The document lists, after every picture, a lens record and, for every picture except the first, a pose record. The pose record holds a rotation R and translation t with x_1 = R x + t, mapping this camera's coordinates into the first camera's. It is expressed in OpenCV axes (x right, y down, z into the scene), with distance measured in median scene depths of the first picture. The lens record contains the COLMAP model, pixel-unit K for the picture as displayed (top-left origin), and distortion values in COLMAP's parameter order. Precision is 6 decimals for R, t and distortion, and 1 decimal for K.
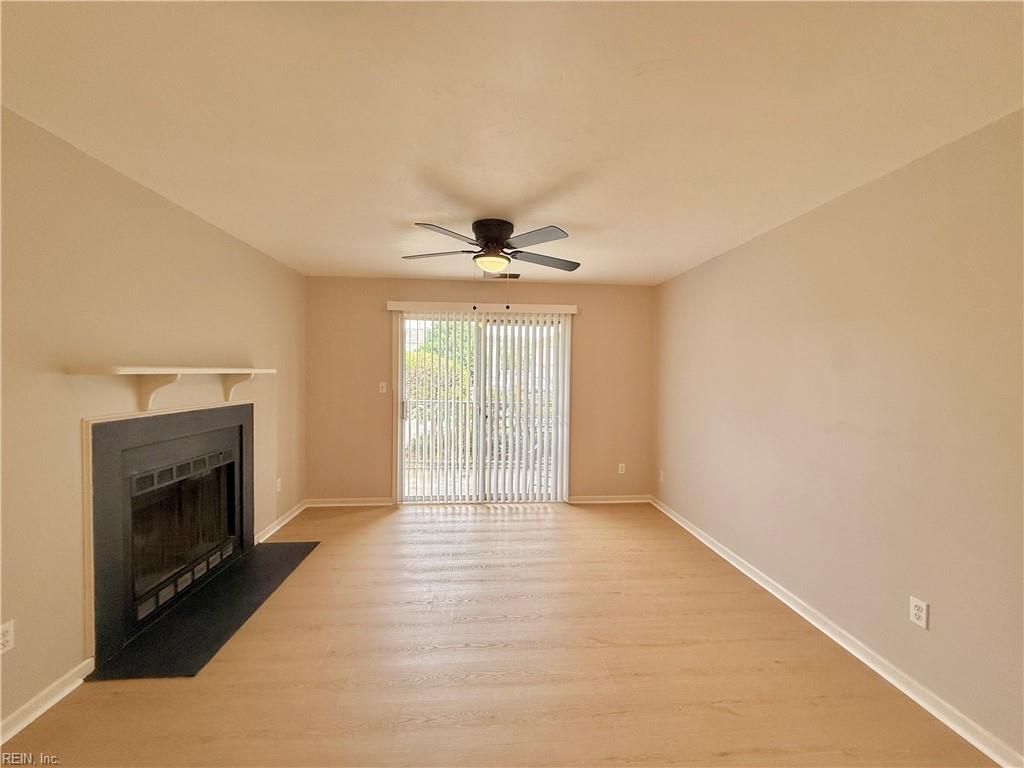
lens RADIAL K [[409.4, 0, 509.4], [0, 409.4, 383.2], [0, 0, 1]] dist [-0.007745, -0.000743]
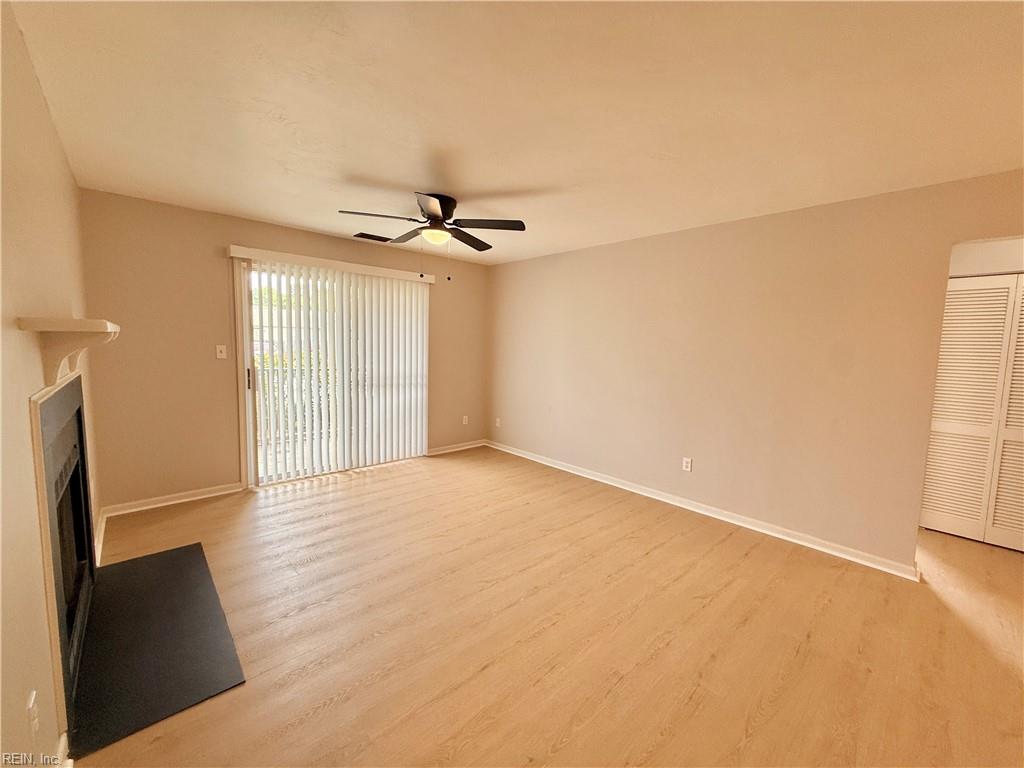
lens RADIAL K [[409.4, 0, 514.9], [0, 409.4, 382.4], [0, 0, 1]] dist [-0.007745, -0.000743]
pose [[0.779595, -0.048982, 0.624365, -0.360676], [-0.002679, 0.996667, 0.081535, 0.003618], [-0.626278, -0.065237, 0.776866, 0.002525]]
